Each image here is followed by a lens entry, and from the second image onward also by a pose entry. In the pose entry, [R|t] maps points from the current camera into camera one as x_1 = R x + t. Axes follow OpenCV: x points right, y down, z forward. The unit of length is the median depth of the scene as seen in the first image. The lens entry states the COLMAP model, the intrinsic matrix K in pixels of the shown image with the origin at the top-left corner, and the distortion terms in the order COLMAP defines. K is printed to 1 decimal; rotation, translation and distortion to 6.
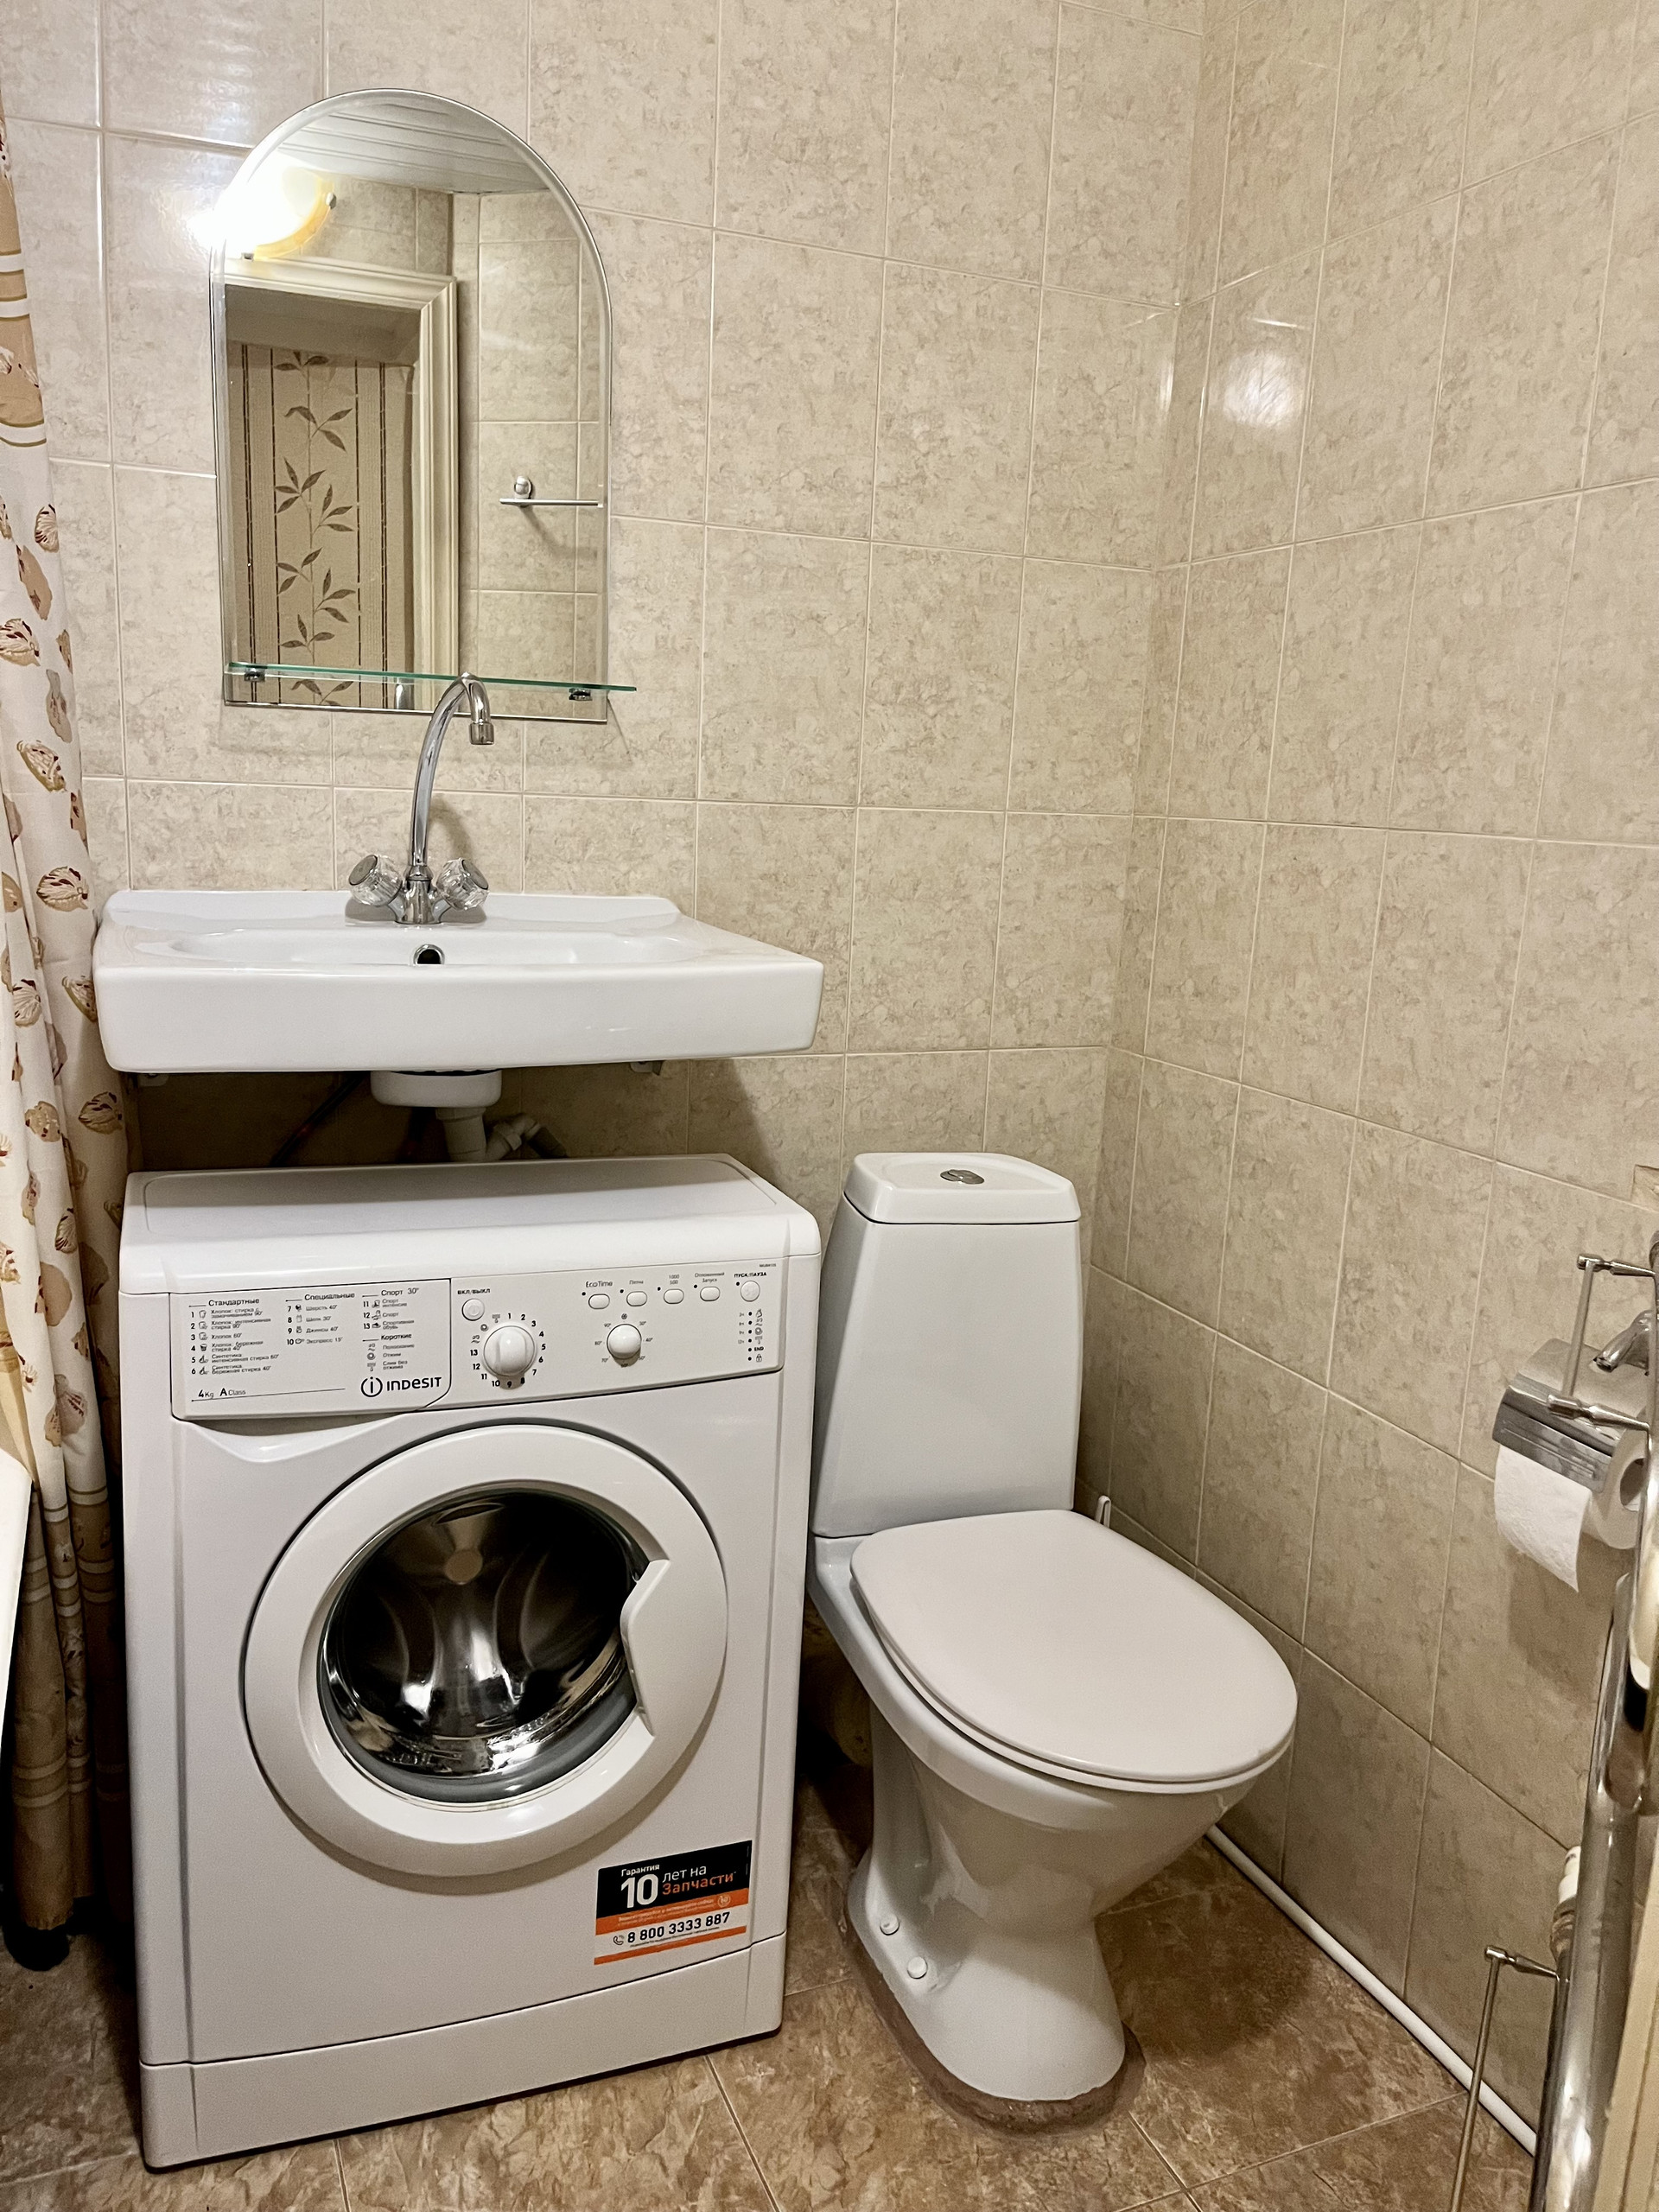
lens RADIAL K [[1694.1, 0, 823.7], [0, 1694.1, 1102.1], [0, 0, 1]] dist [0.058439, -0.065966]
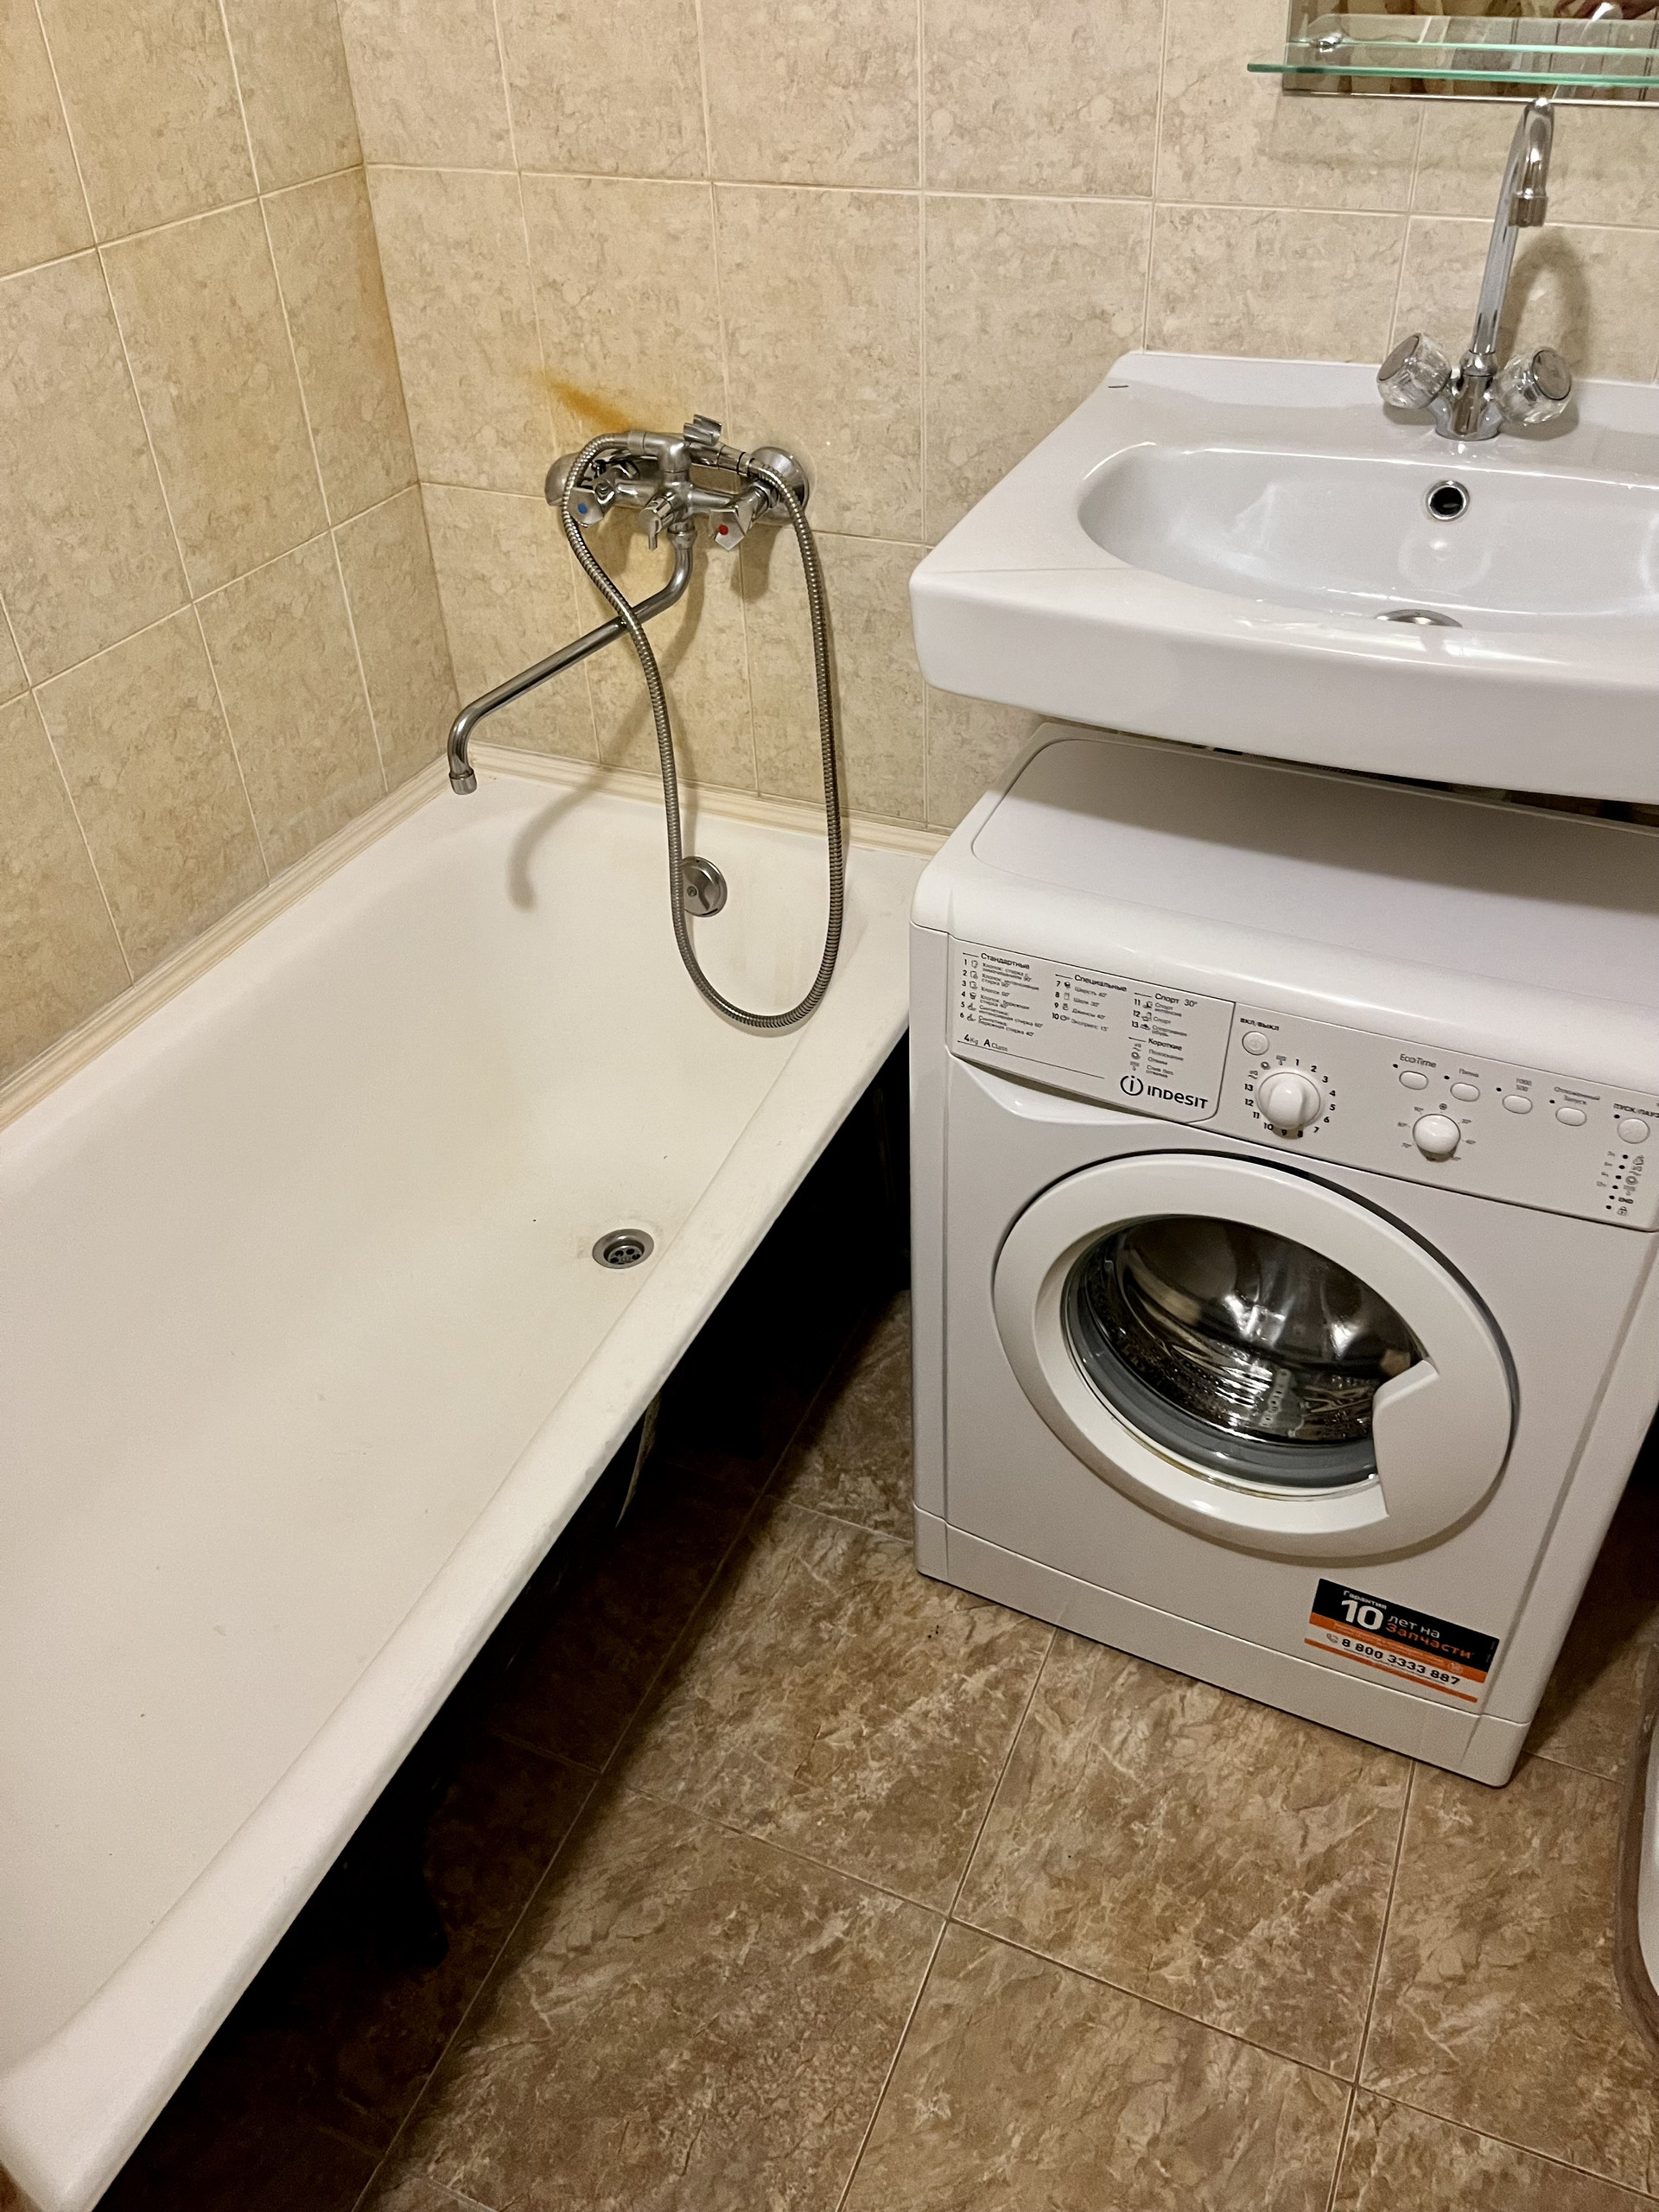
lens RADIAL K [[1694.1, 0, 828.9], [0, 1694.1, 1108.8], [0, 0, 1]] dist [0.058439, -0.065966]
pose [[0.698605, 0.389772, -0.600024, 0.143672], [-0.073528, 0.873267, 0.481662, -0.211892], [0.711719, -0.292373, 0.638728, 0.280489]]
